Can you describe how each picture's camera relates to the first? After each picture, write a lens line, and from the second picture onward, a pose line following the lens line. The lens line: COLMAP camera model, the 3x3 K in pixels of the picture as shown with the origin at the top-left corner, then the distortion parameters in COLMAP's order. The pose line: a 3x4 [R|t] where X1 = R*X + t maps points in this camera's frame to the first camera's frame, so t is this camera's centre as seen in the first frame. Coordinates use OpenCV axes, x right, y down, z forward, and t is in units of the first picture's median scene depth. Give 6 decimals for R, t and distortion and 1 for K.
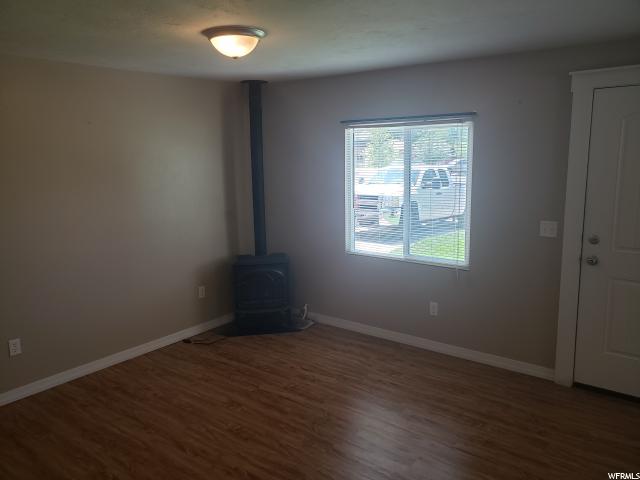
lens RADIAL K [[507.4, 0, 298.5], [0, 507.4, 240.5], [0, 0, 1]] dist [0.011272, 0.000752]
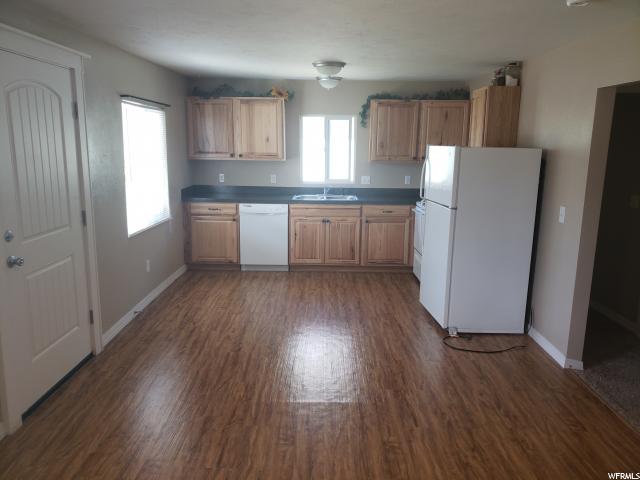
lens RADIAL K [[499.0, 0, 320.0], [0, 499.0, 240.0], [0, 0, 1]] dist [0.009604, -0.003200]
pose [[-0.634631, -0.127973, 0.762146, -0.306577], [0.153222, 0.945781, 0.286393, -0.133118], [-0.757474, 0.298531, -0.580614, 0.975500]]
